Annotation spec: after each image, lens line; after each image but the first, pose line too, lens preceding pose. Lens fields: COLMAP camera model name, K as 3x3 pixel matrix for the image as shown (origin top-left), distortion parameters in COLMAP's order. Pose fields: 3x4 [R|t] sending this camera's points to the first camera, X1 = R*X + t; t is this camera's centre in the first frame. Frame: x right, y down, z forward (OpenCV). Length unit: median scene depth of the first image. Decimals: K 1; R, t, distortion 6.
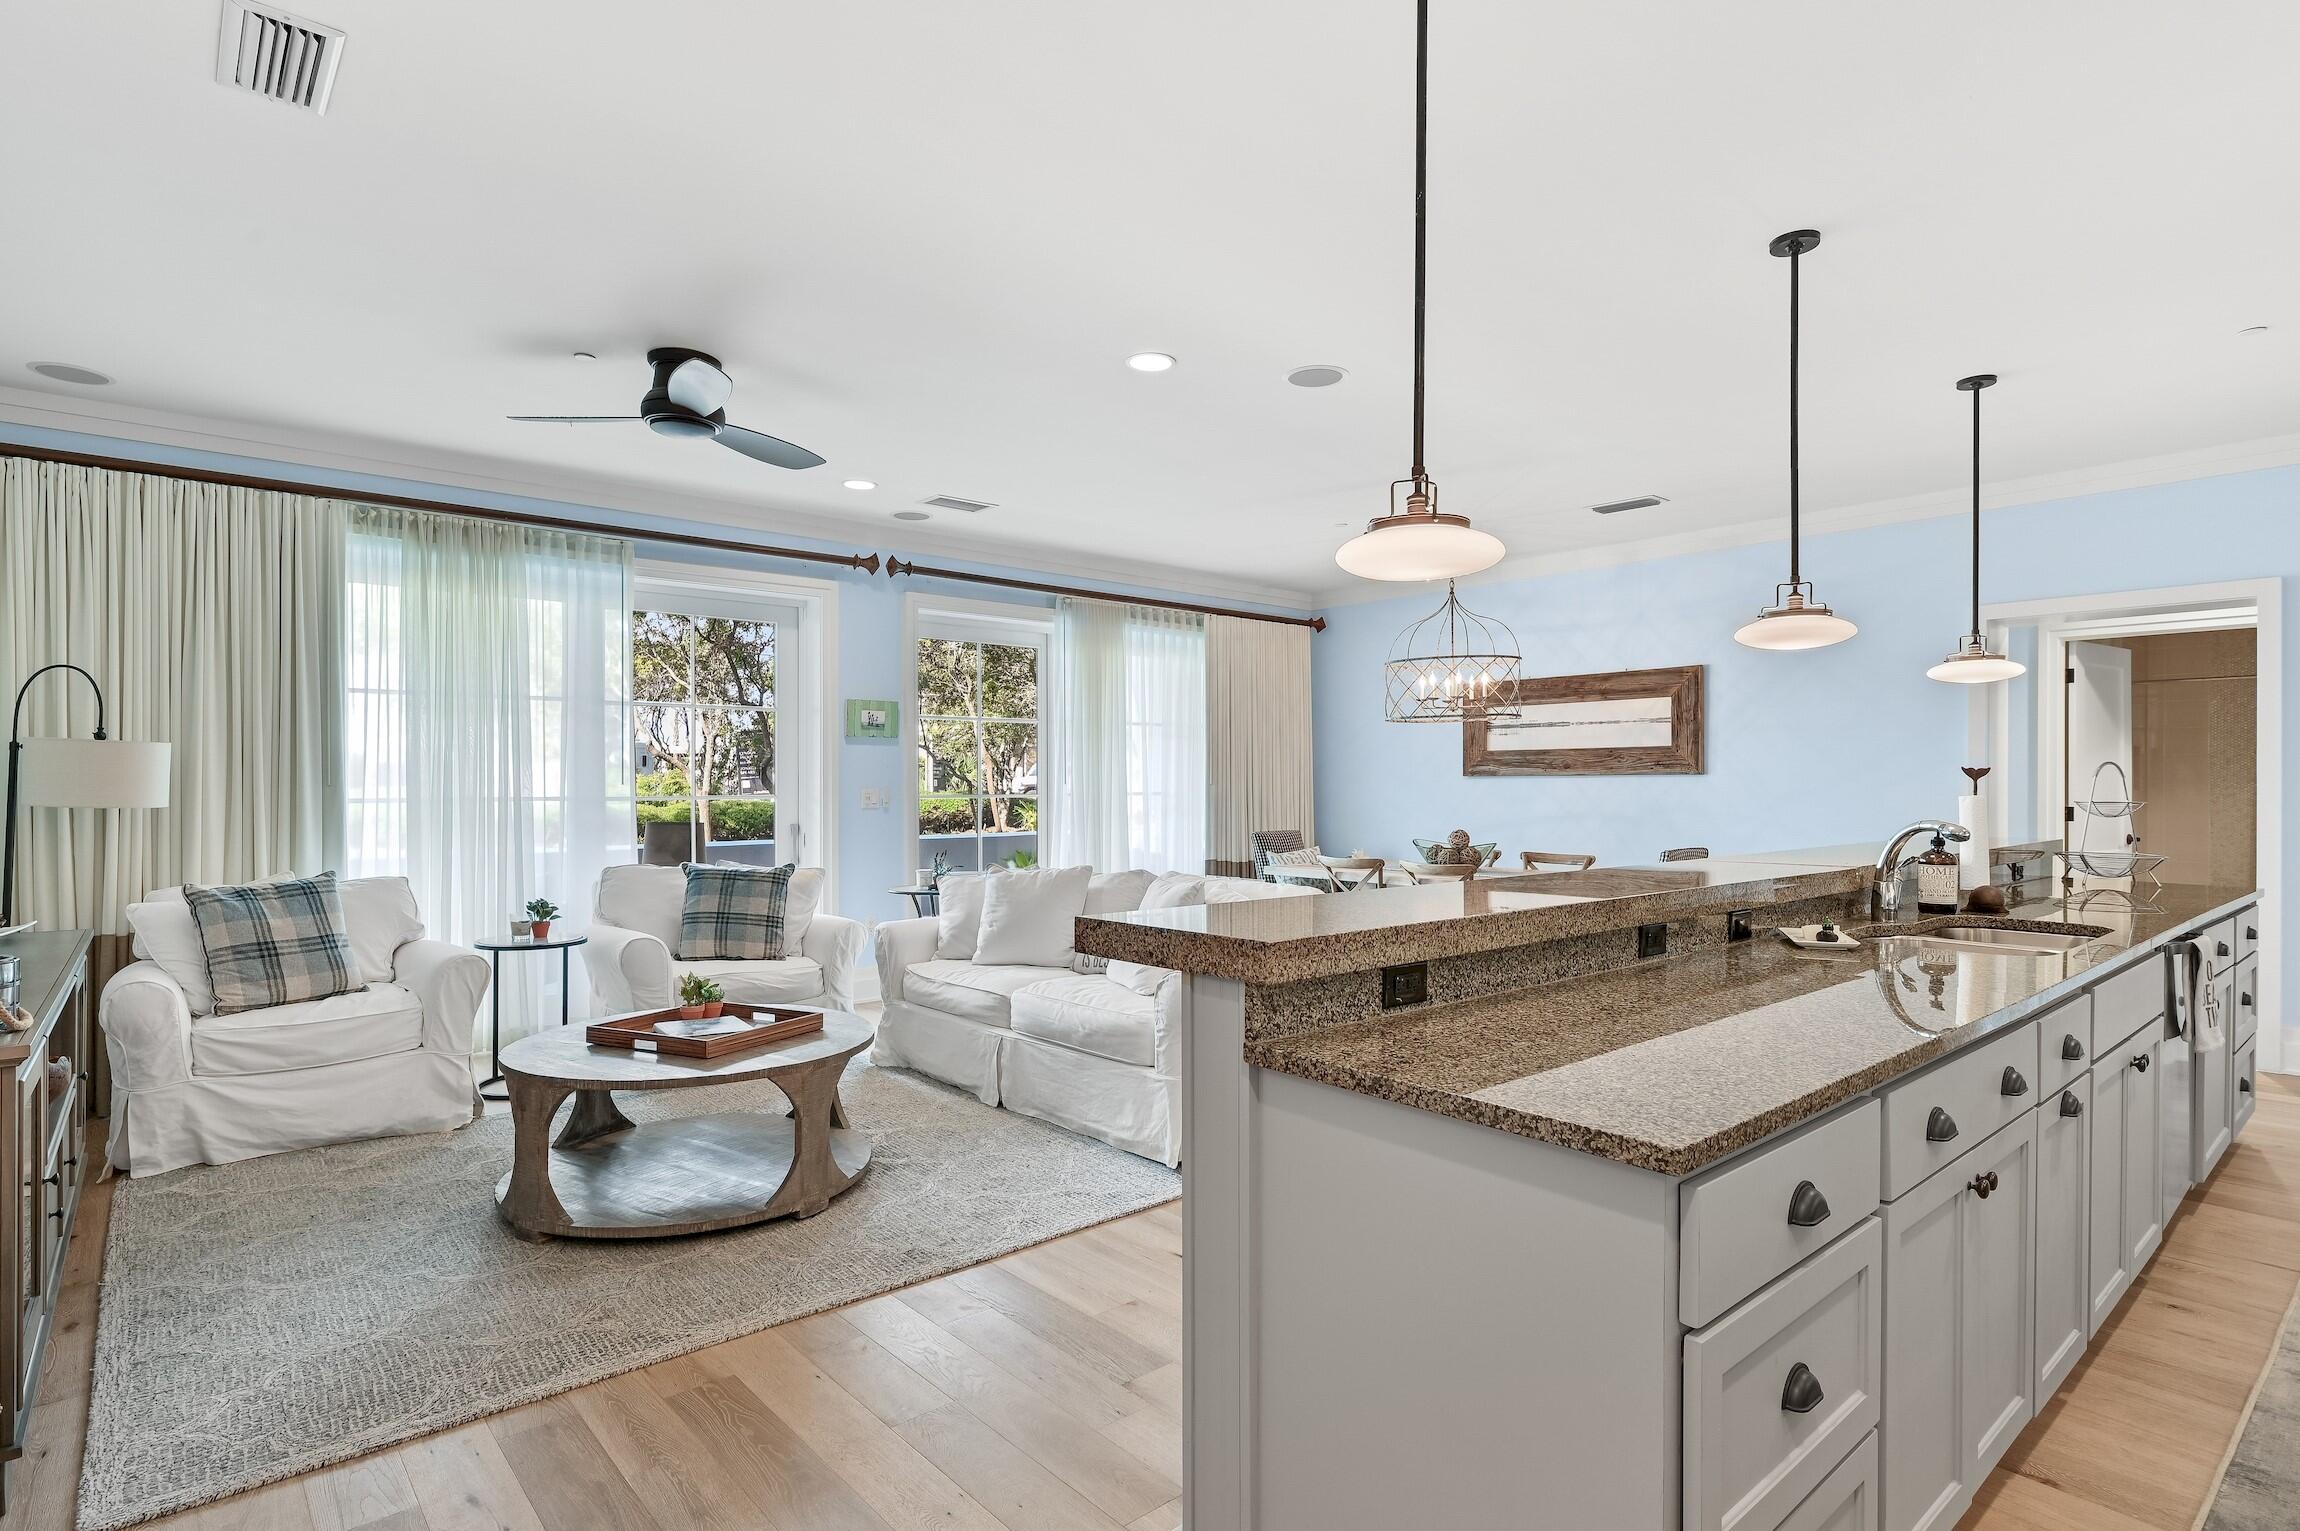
lens RADIAL K [[1166.3, 0, 1145.8], [0, 1166.3, 775.1], [0, 0, 1]] dist [0.000176, 0.000162]
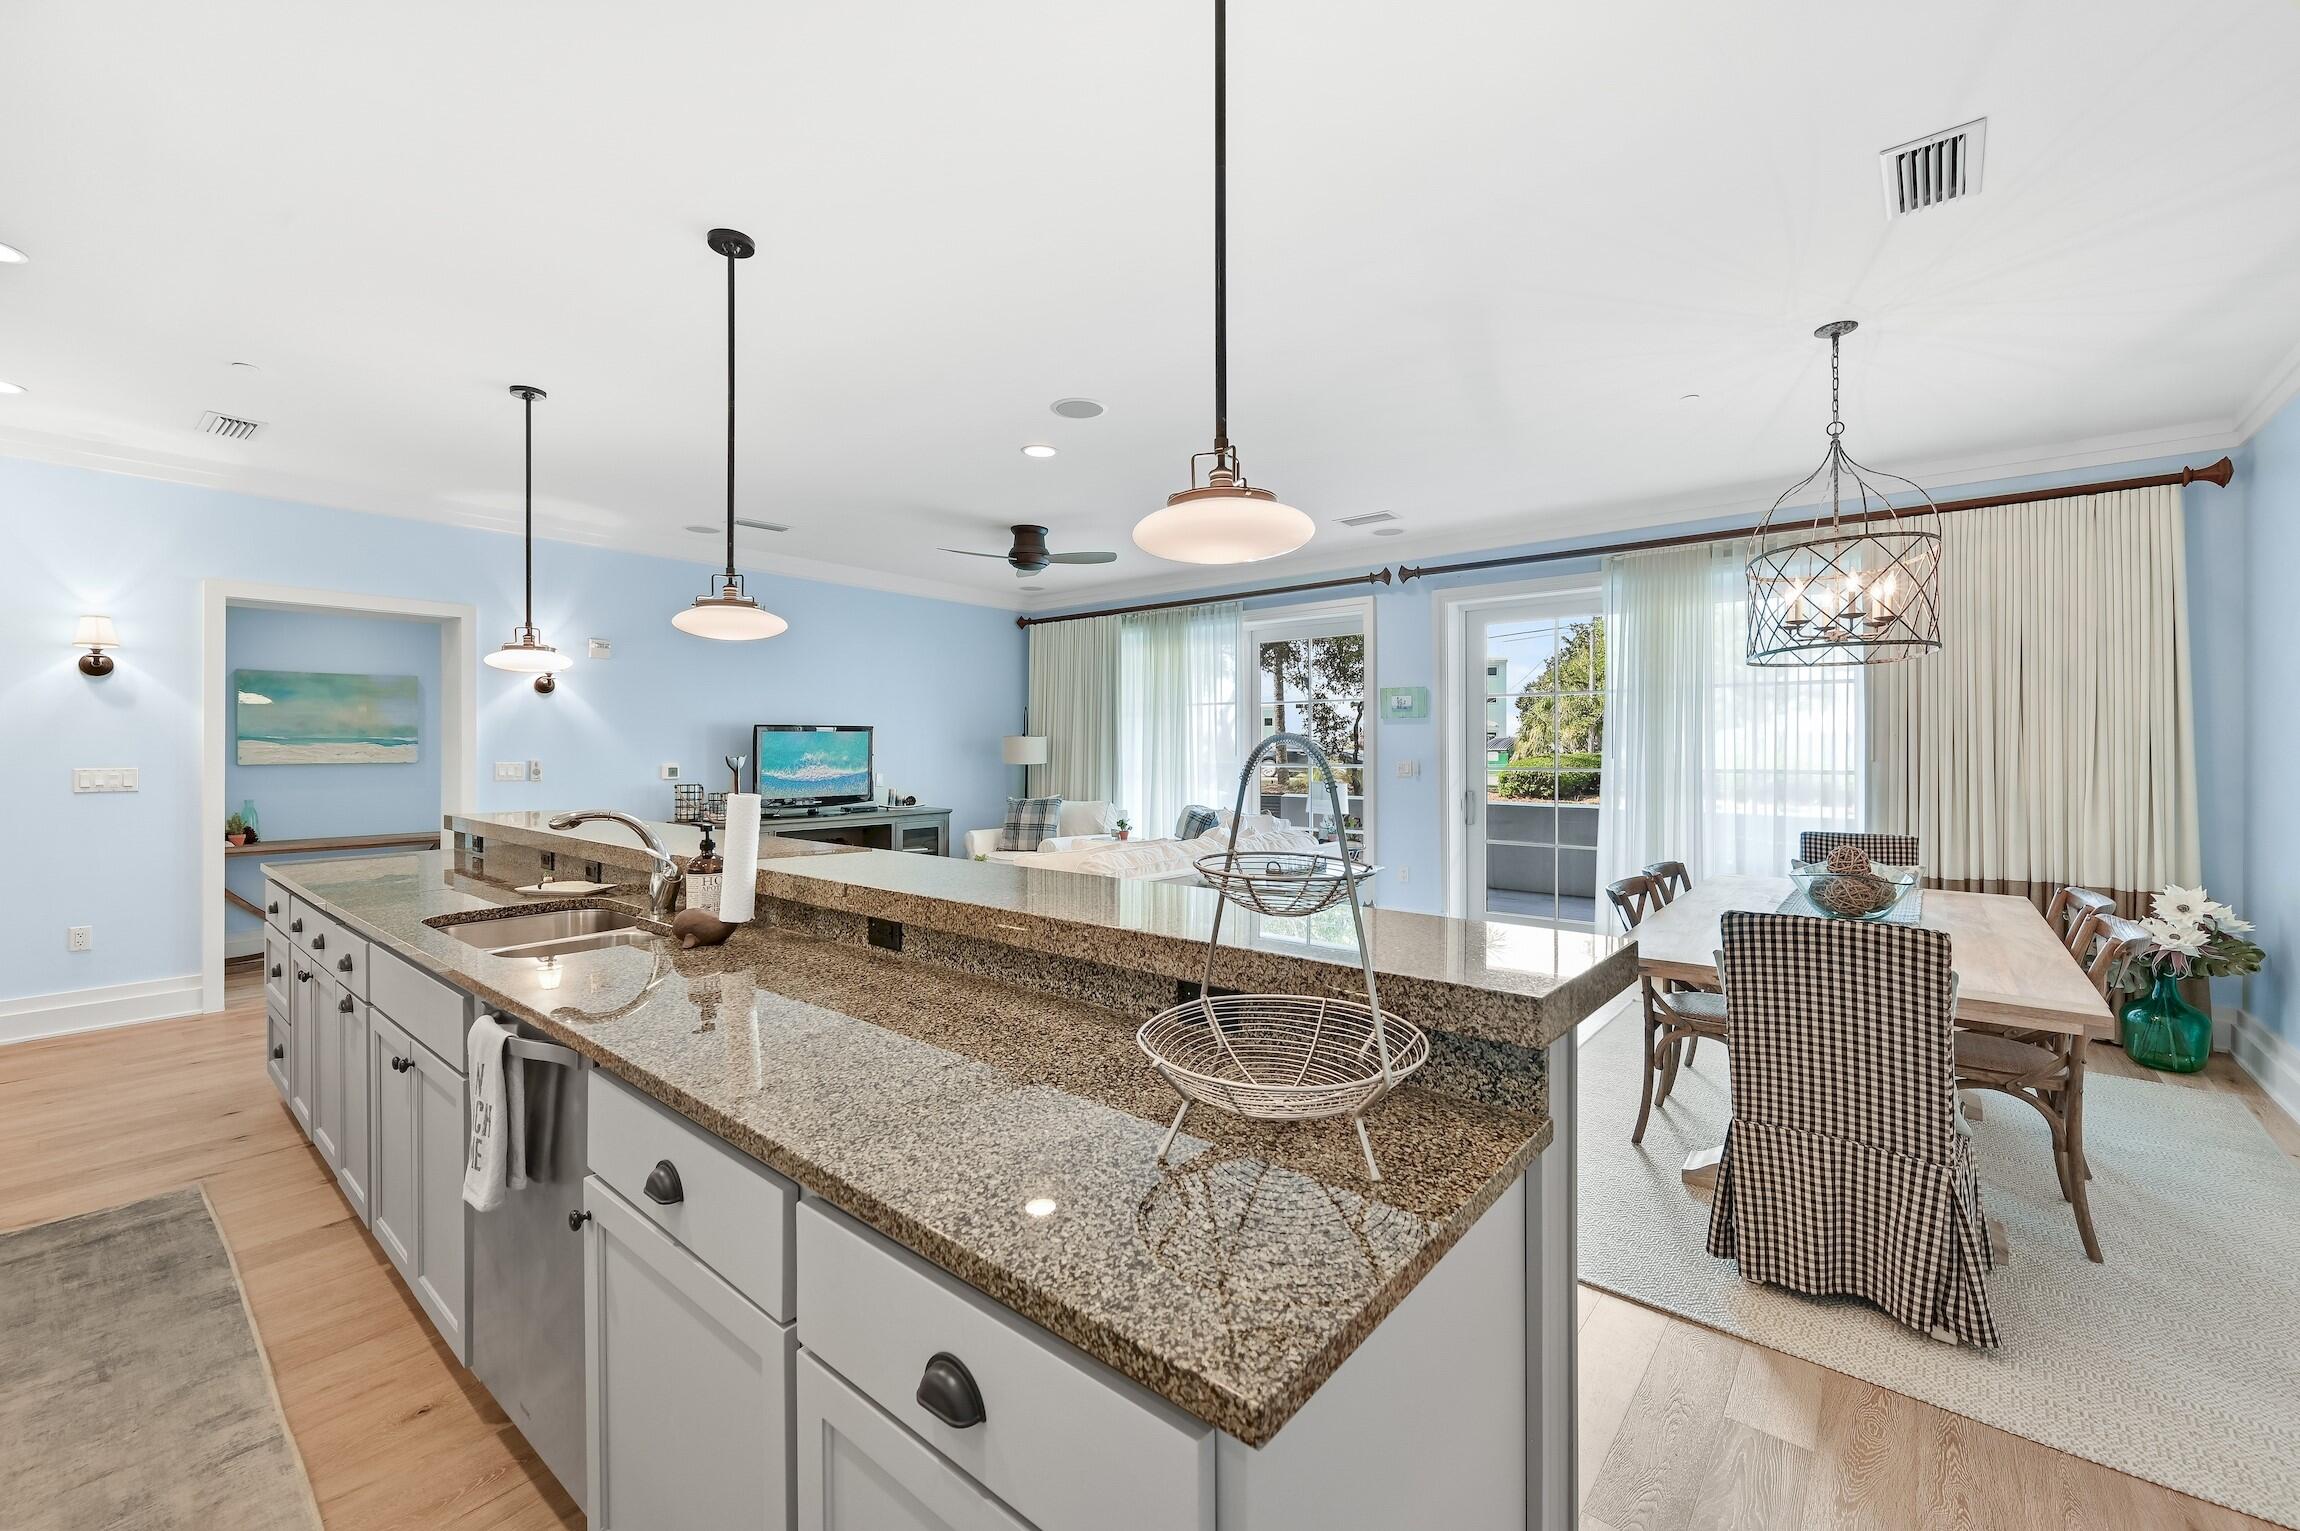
lens RADIAL K [[924.3, 0, 1148.0], [0, 924.3, 747.0], [0, 0, 1]] dist [0.000451, 0.000070]
pose [[0.166198, 0.000766, -0.986092, 0.936466], [0.007795, 0.999967, 0.002090, -0.008500], [0.986062, -0.008034, 0.166187, 0.812398]]
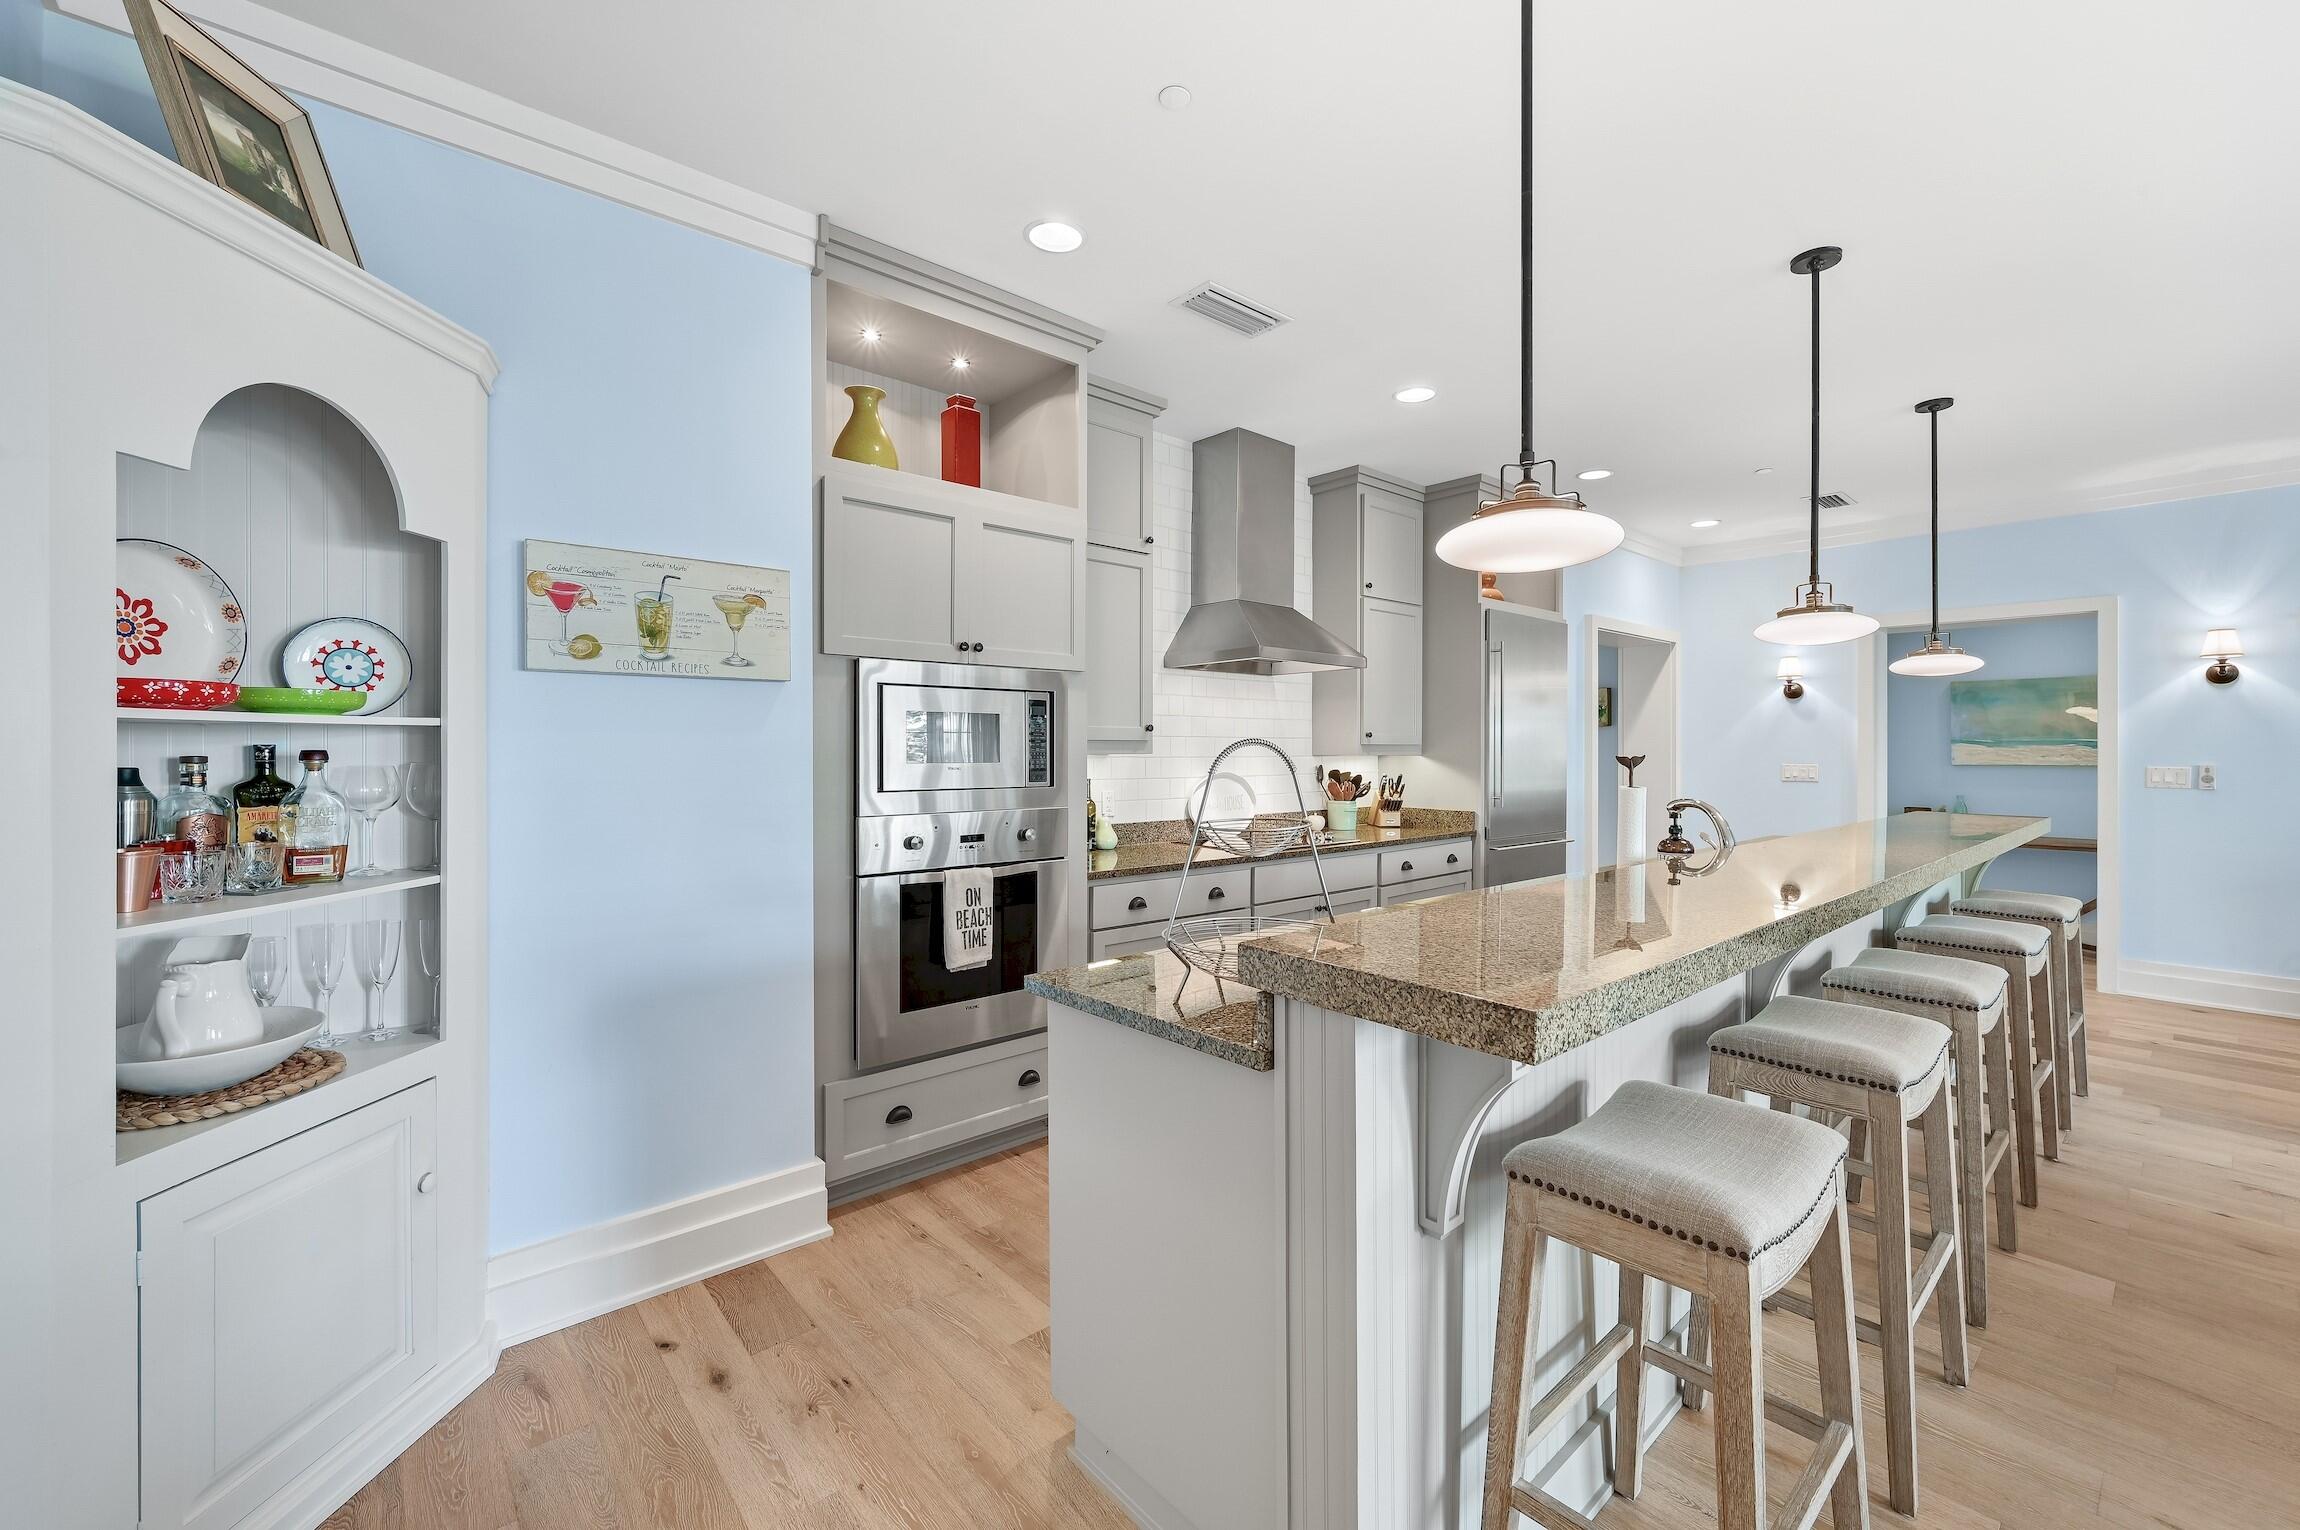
lens RADIAL K [[917.8, 0, 1161.1], [0, 917.8, 754.0], [0, 0, 1]] dist [0.008609, 0.000061]
pose [[-0.999989, 0.000176, -0.004581, 0.758839], [0.000193, 0.999993, -0.003671, -0.003442], [0.004581, -0.003672, -0.999983, 1.224388]]
